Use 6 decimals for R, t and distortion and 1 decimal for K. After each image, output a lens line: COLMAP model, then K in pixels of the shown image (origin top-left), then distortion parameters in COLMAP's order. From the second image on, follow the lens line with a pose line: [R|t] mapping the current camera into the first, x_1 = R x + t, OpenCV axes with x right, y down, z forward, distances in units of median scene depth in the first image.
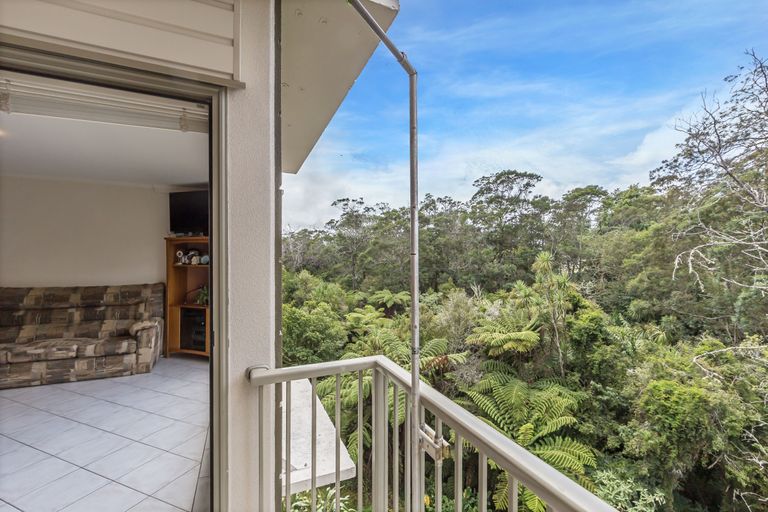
lens RADIAL K [[319.7, 0, 387.6], [0, 319.7, 259.1], [0, 0, 1]] dist [-0.003218, -0.000585]
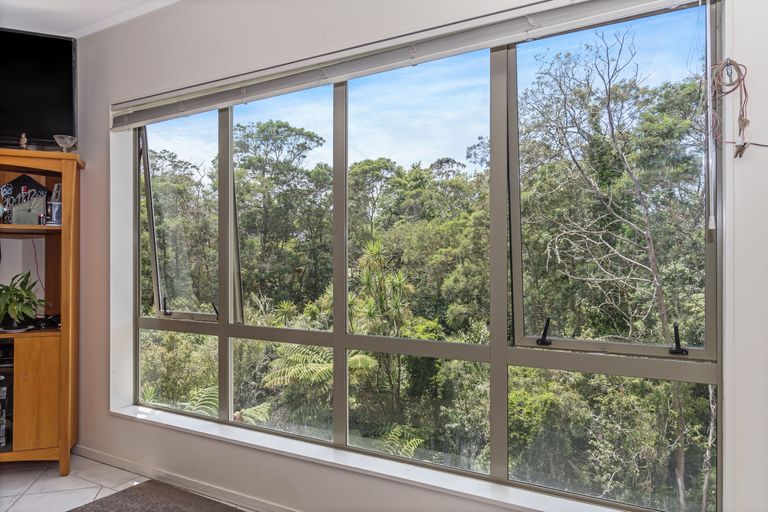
lens RADIAL K [[508.6, 0, 384.0], [0, 508.6, 256.0], [0, 0, 1]] dist [-0.002504, 0.000182]
pose [[0.810571, 0.002997, 0.585632, -0.171917], [0.000364, 0.999984, -0.005622, 0.018474], [-0.585640, 0.004770, 0.810557, 0.075729]]
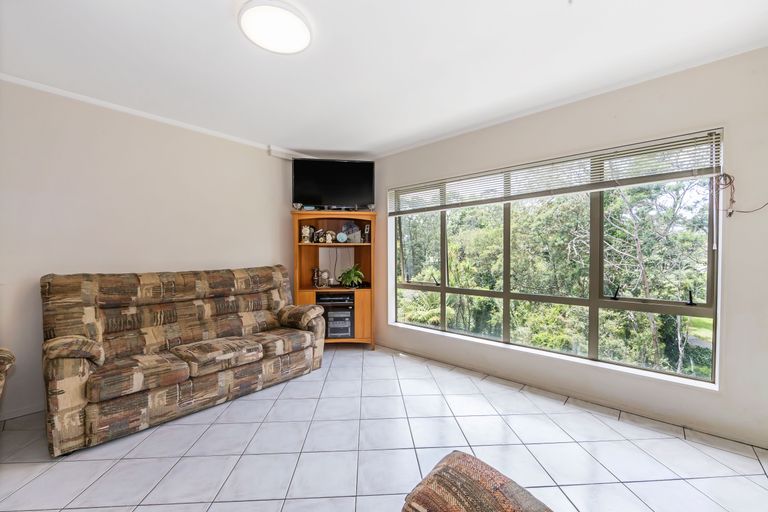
lens RADIAL K [[305.0, 0, 380.4], [0, 305.0, 255.8], [0, 0, 1]] dist [-0.000495, -0.000099]
pose [[0.911170, -0.009846, 0.411914, -0.261237], [0.003803, 0.999873, 0.015489, 0.012443], [-0.412014, -0.012546, 0.911091, 0.054366]]
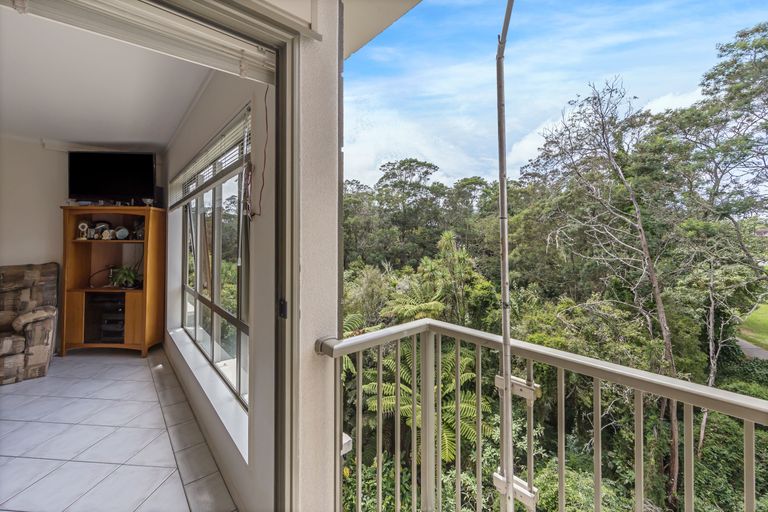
lens RADIAL K [[308.1, 0, 387.5], [0, 308.1, 234.5], [0, 0, 1]] dist [-0.004157, -0.000390]
pose [[0.955192, 0.005520, 0.295935, -0.045757], [-0.001576, 0.999907, -0.013562, 0.004170], [-0.295982, 0.012488, 0.955112, 0.007151]]
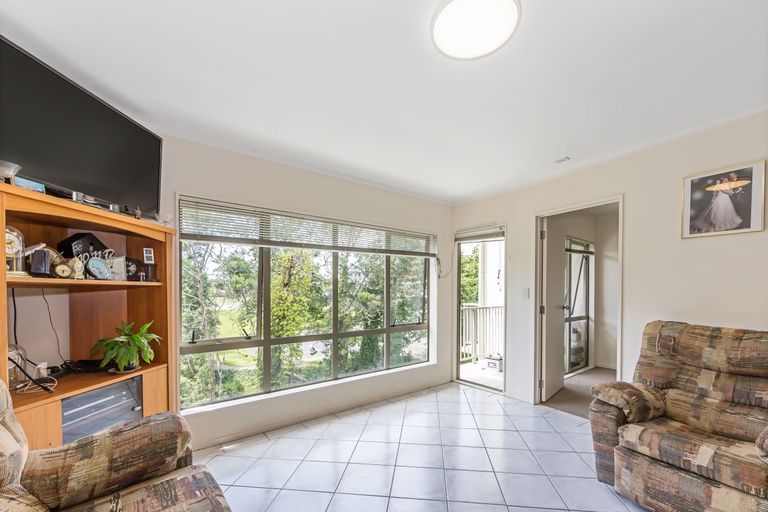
lens RADIAL K [[304.7, 0, 384.3], [0, 304.7, 300.2], [0, 0, 1]] dist [0.000323, -0.000017]
pose [[-0.220299, -0.008188, 0.975398, -0.329806], [0.013890, 0.999837, 0.011530, 0.014562], [-0.975333, 0.016088, -0.220150, 0.229372]]
